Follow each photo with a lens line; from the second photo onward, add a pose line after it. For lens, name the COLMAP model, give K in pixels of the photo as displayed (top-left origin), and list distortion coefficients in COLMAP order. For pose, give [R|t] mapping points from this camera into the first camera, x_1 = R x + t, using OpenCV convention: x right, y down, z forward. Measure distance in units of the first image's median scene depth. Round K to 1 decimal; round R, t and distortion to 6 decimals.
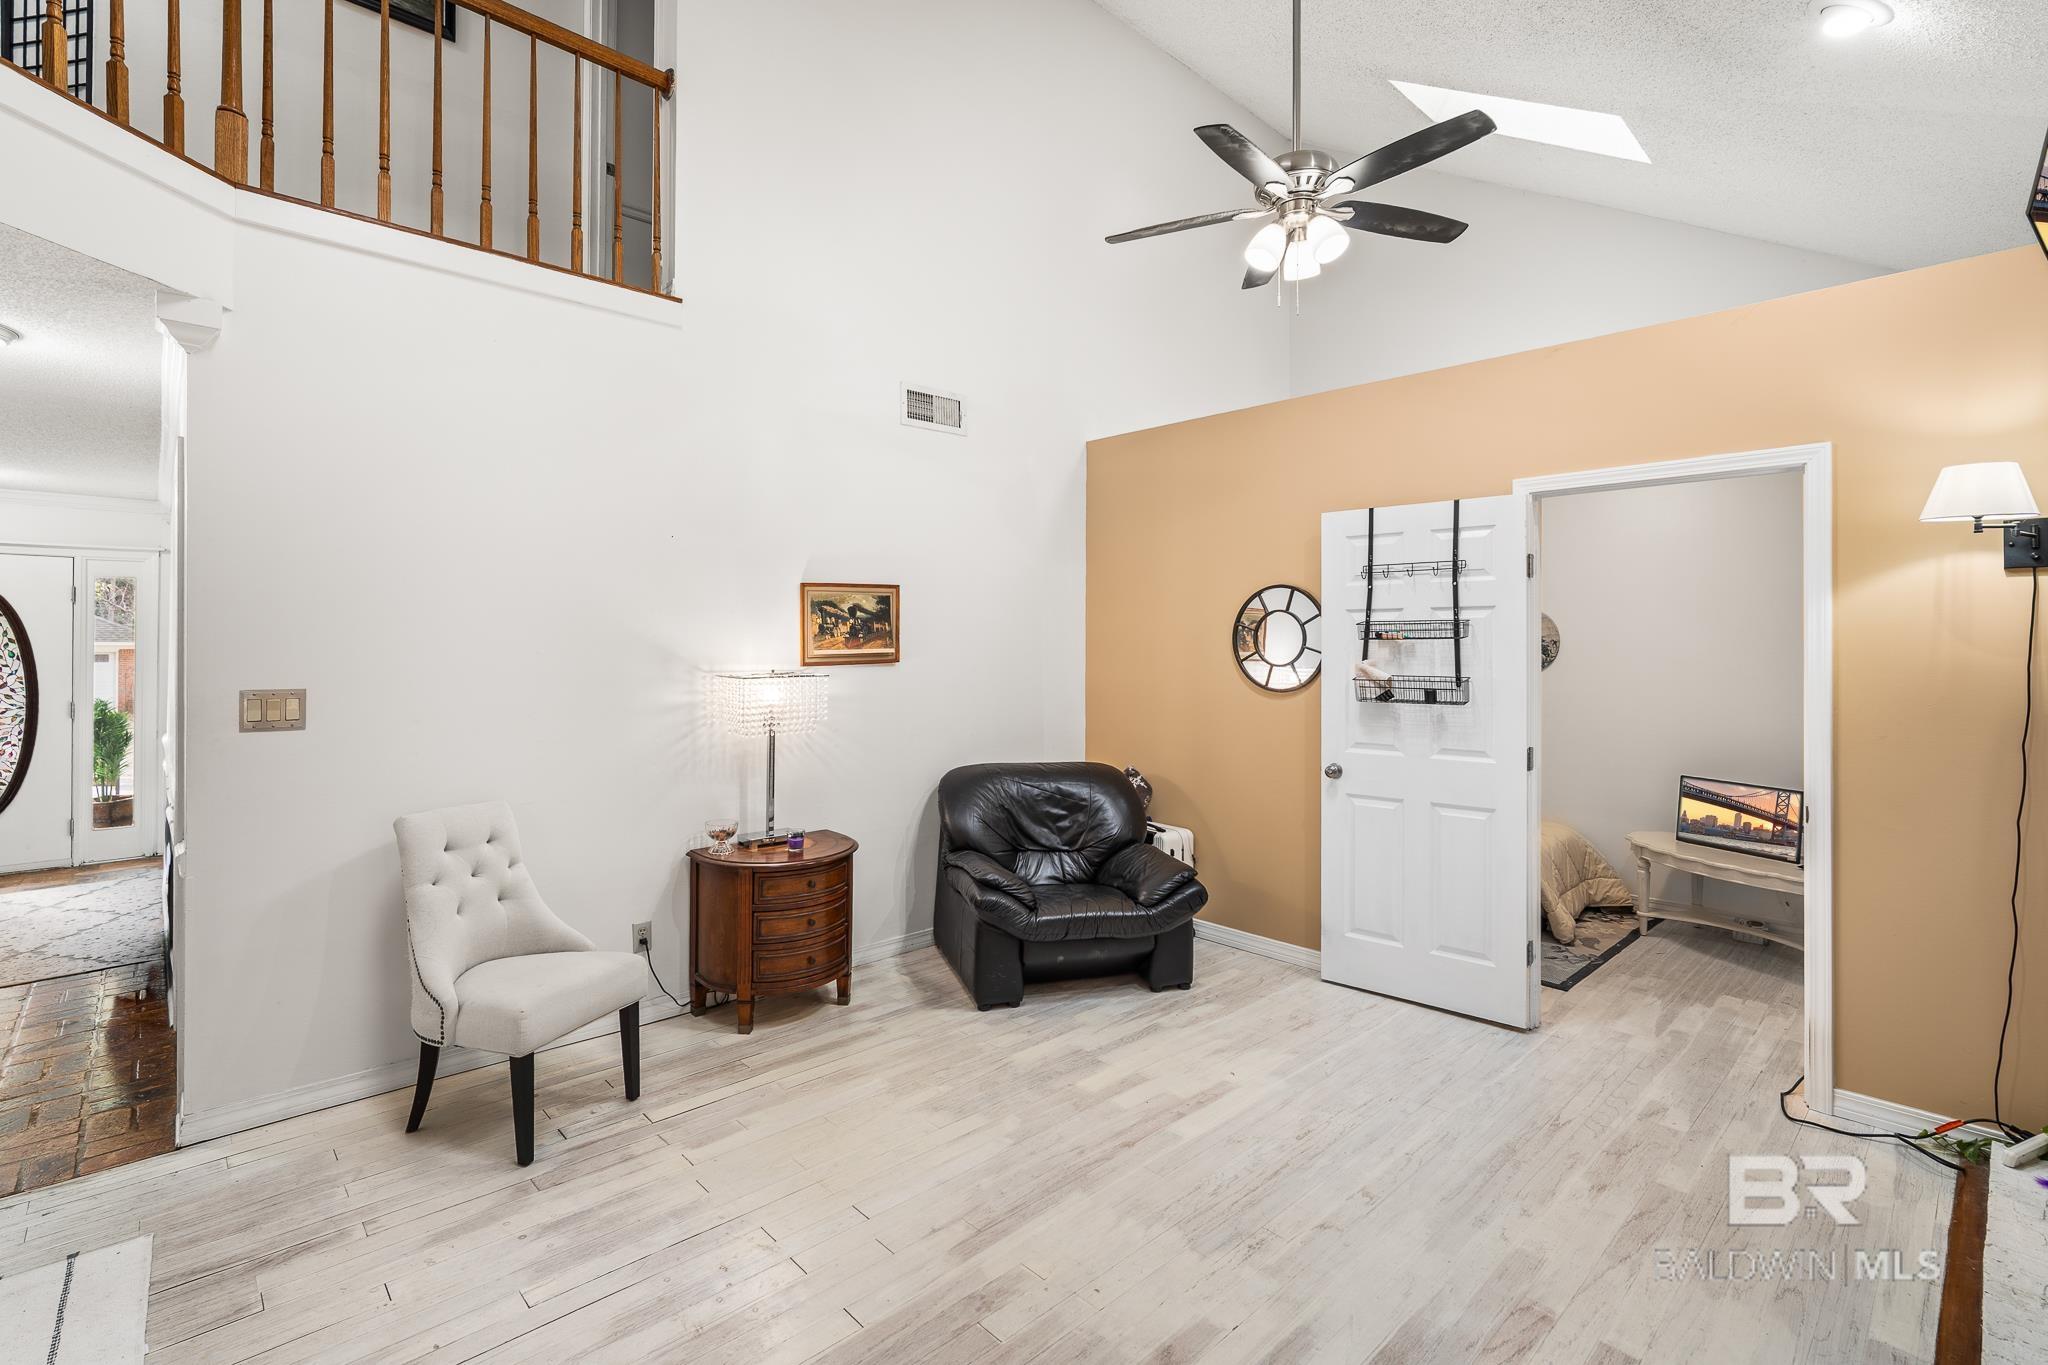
lens RADIAL K [[943.1, 0, 1023.2], [0, 943.1, 645.6], [0, 0, 1]] dist [-0.002600, -0.000170]
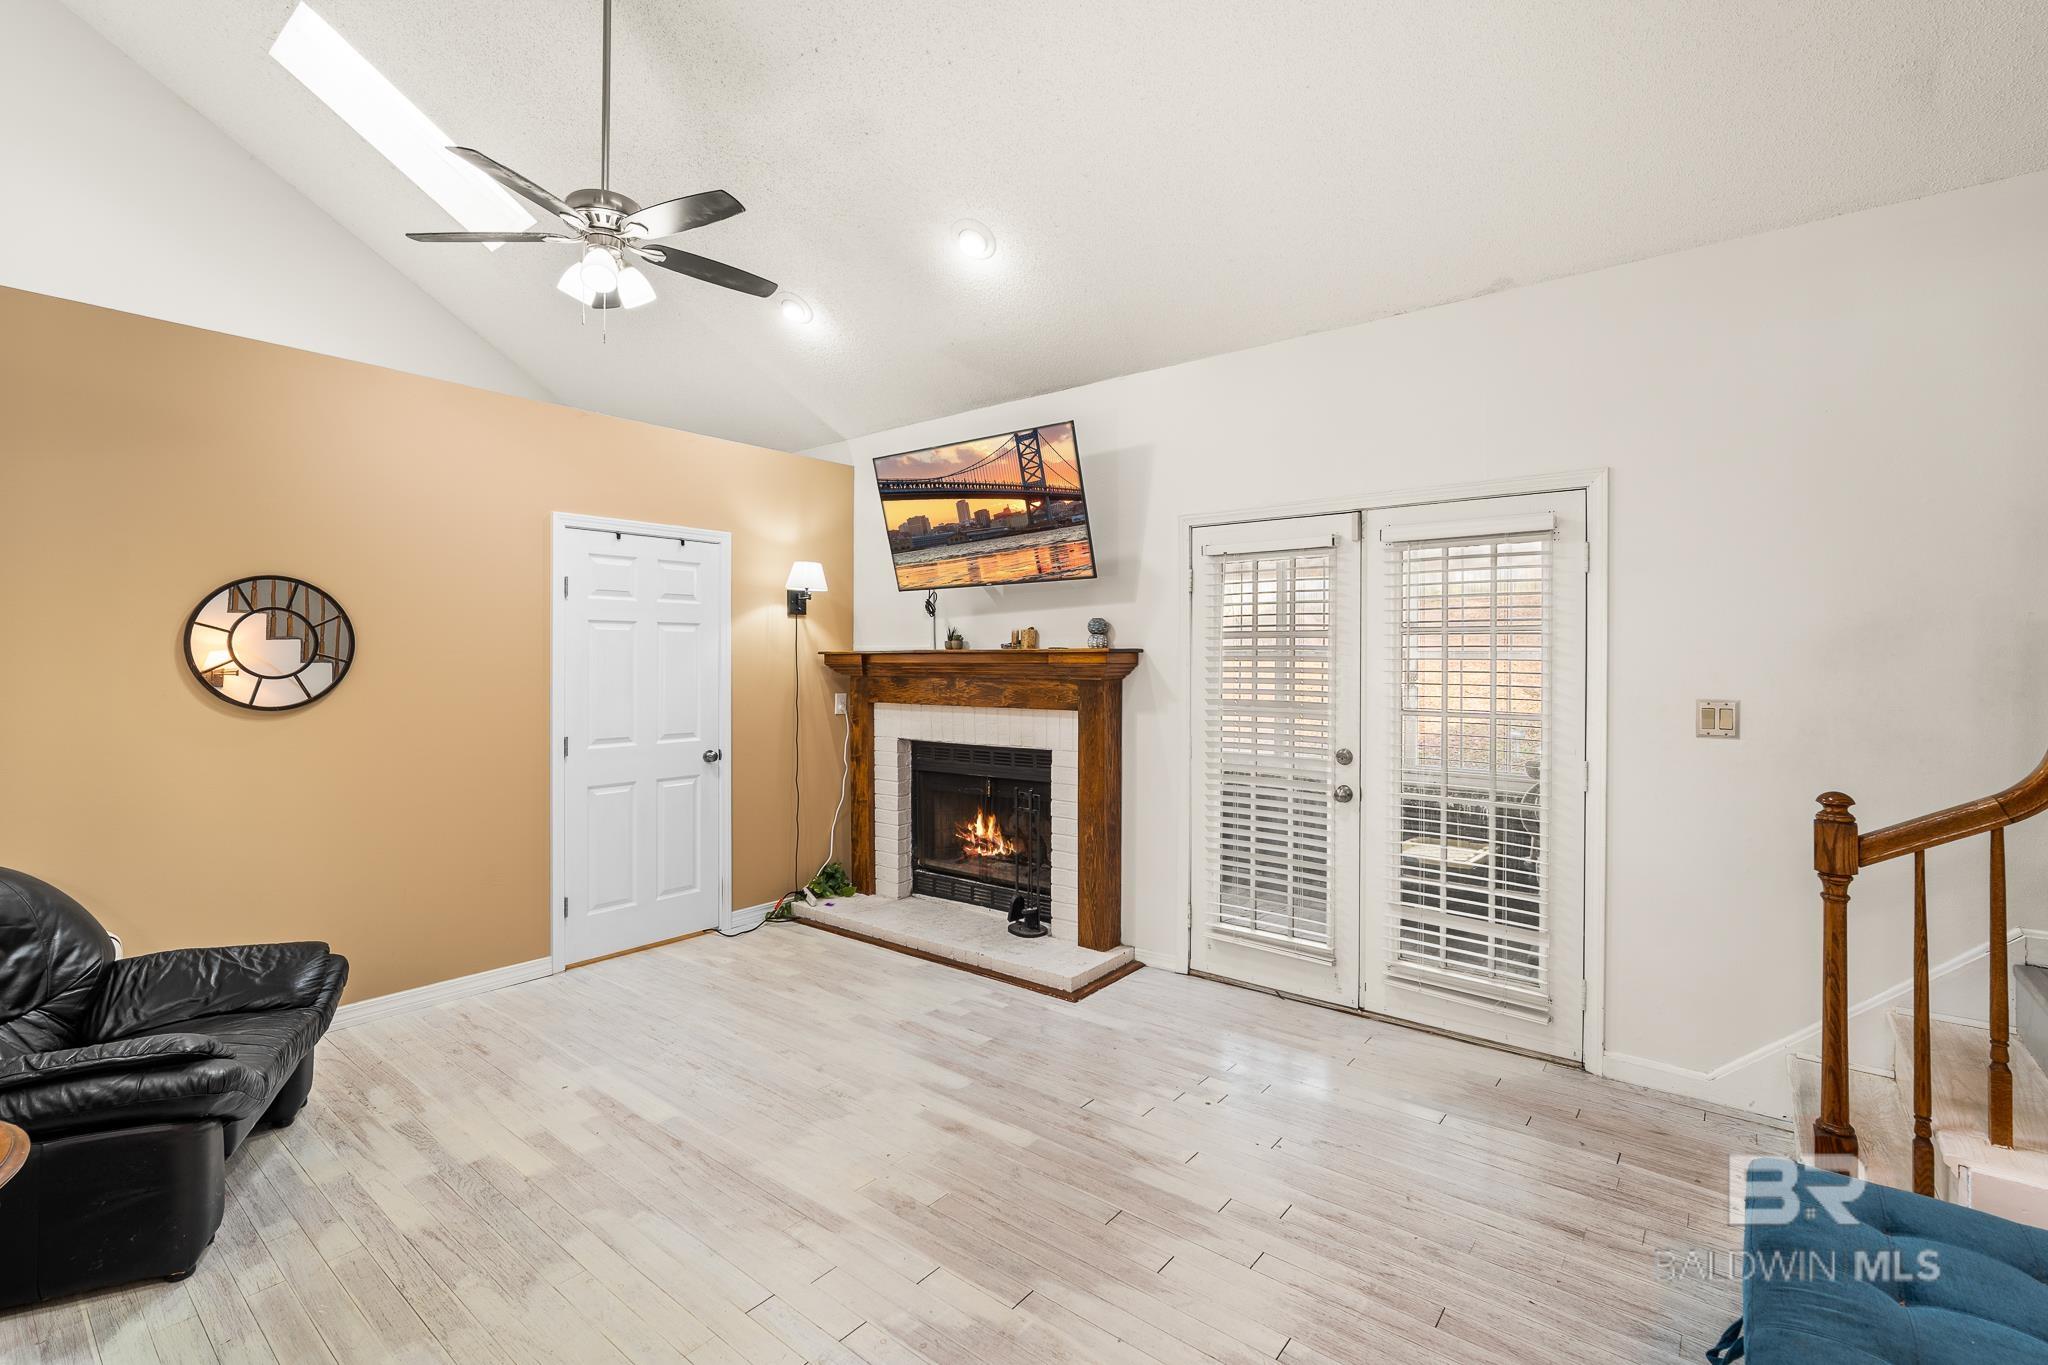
lens RADIAL K [[892.0, 0, 1016.6], [0, 892.0, 669.5], [0, 0, 1]] dist [-0.000716, -0.000019]
pose [[-0.125346, -0.017588, 0.991957, -0.730869], [-0.003863, 0.999844, 0.017240, -0.000941], [-0.992106, -0.001671, -0.125394, 0.626948]]
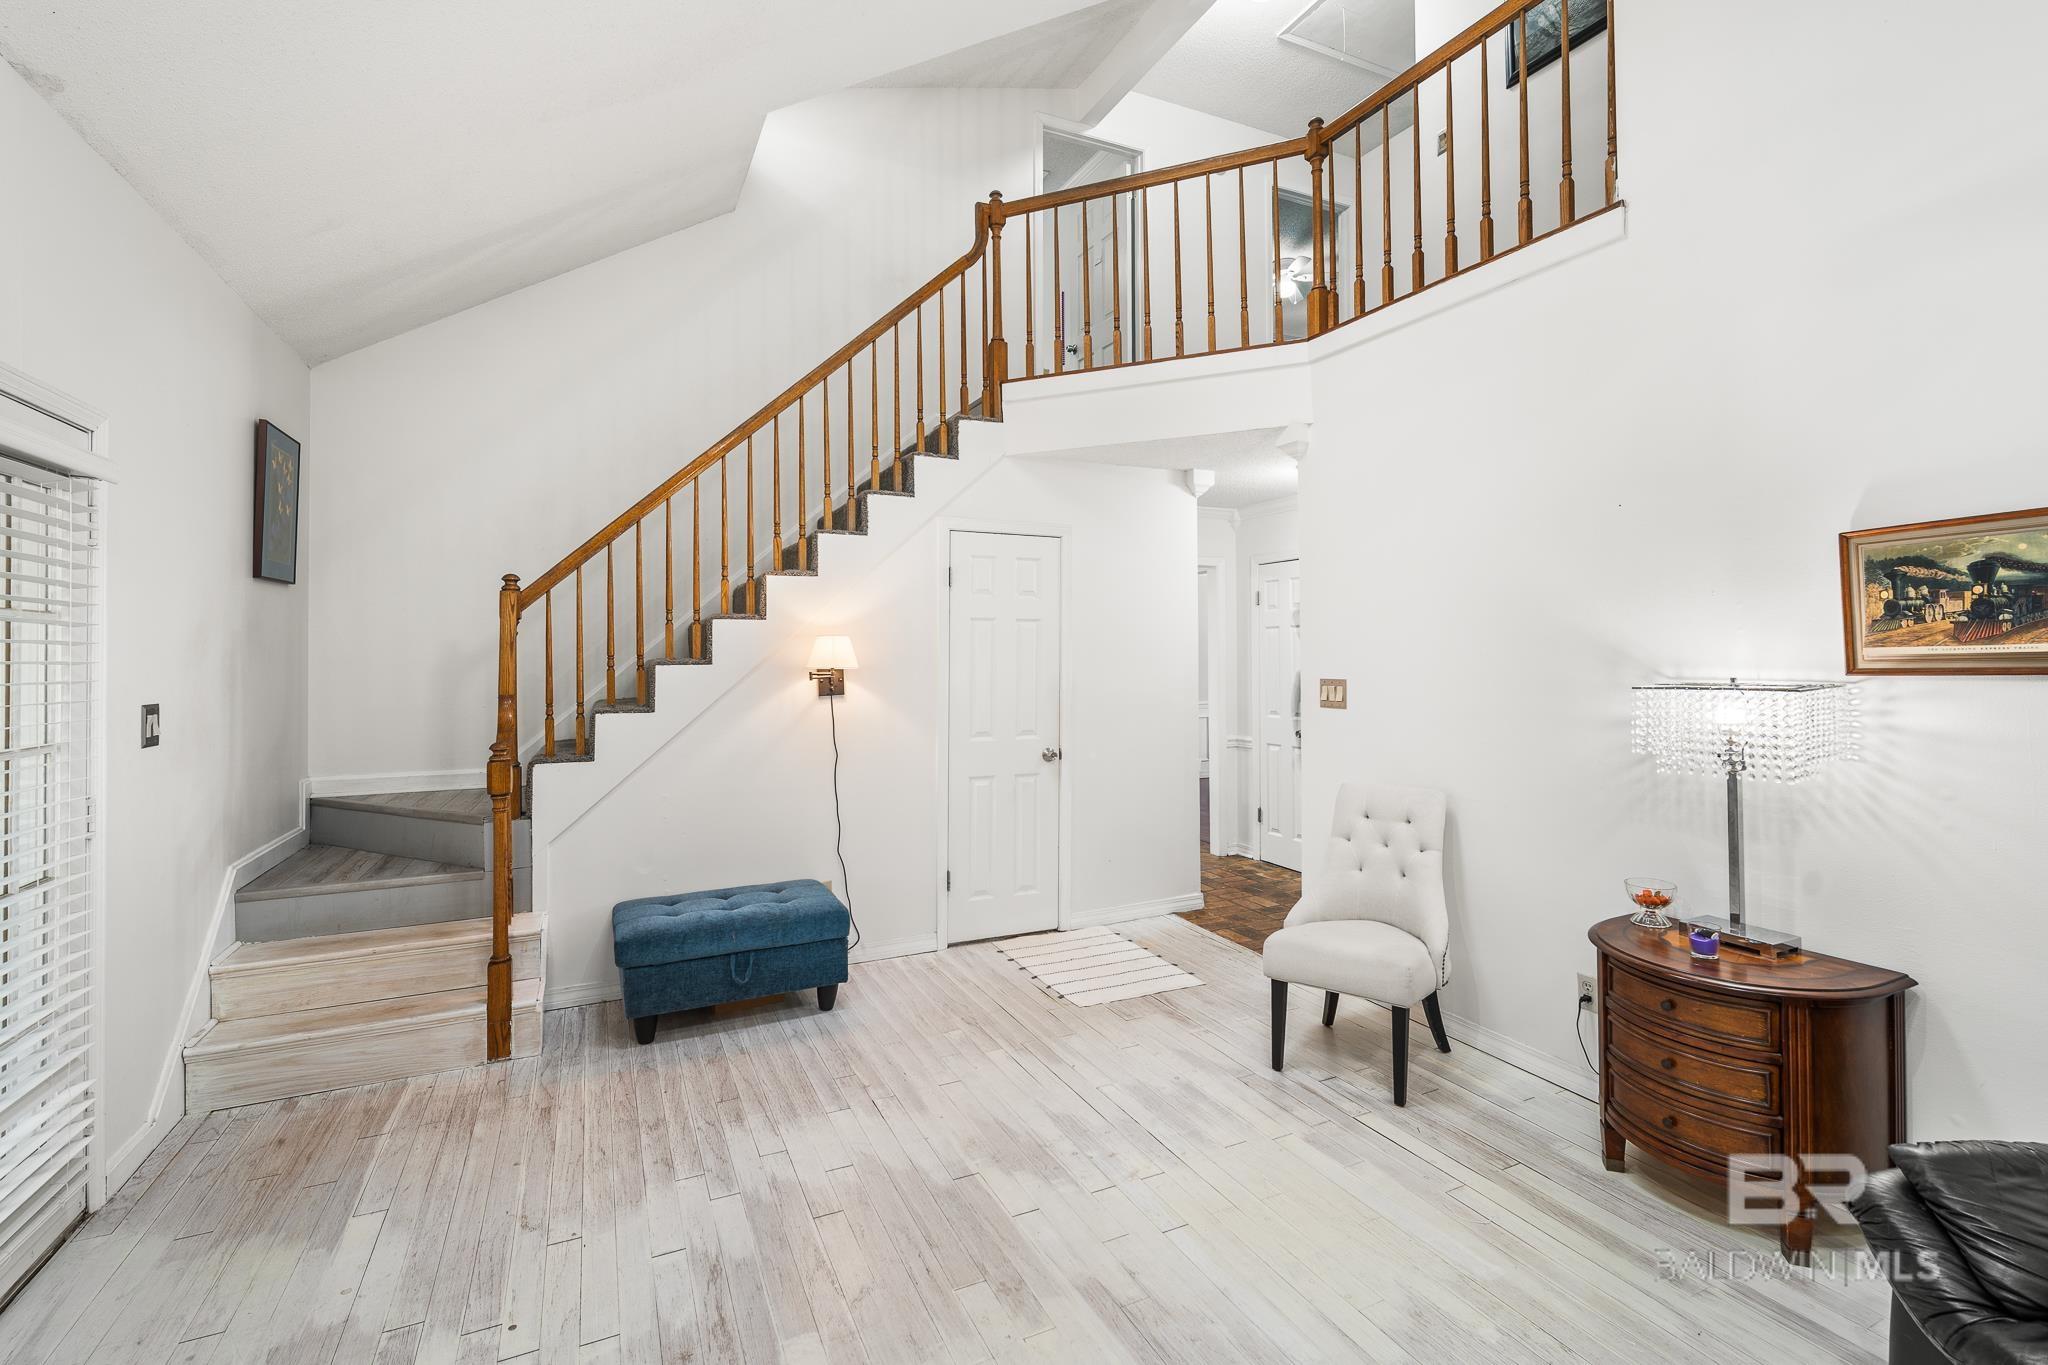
lens RADIAL K [[943.1, 0, 1023.2], [0, 943.1, 645.6], [0, 0, 1]] dist [-0.002600, -0.000170]
pose [[-0.321490, -0.007297, -0.946885, 0.580298], [0.009511, 0.999895, -0.010934, 0.006211], [0.946865, -0.012521, -0.321387, 0.845582]]
